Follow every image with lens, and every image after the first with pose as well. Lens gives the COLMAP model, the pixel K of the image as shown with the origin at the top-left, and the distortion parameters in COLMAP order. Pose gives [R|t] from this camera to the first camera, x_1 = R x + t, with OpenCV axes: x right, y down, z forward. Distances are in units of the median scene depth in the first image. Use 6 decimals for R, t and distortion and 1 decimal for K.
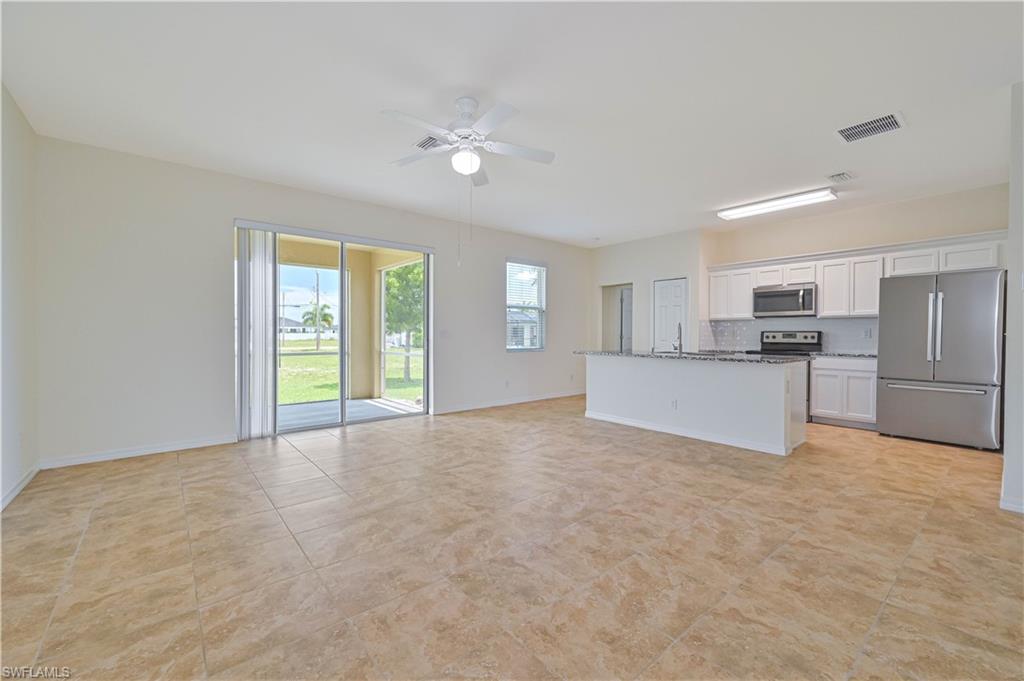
lens RADIAL K [[425.2, 0, 503.2], [0, 425.2, 344.8], [0, 0, 1]] dist [-0.007974, 0.000056]
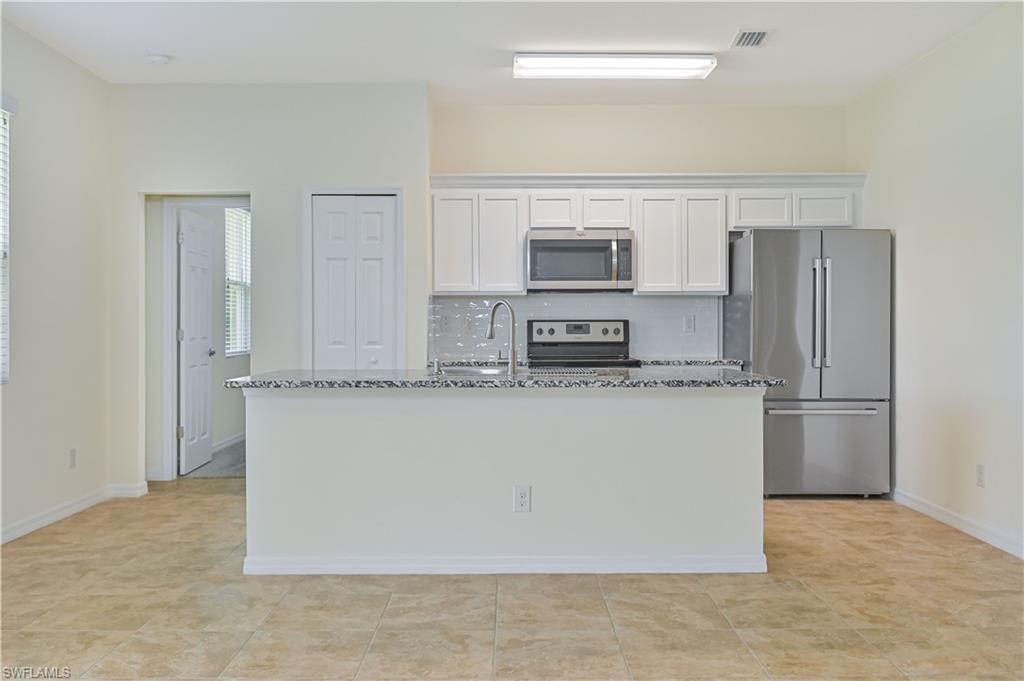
lens RADIAL K [[896.0, 0, 518.4], [0, 896.0, 333.7], [0, 0, 1]] dist [-0.003374, -0.005412]
pose [[0.621385, -0.011000, 0.783428, -0.237383], [0.023844, 0.999704, -0.004875, -0.012515], [-0.783142, 0.021709, 0.621464, 0.409940]]
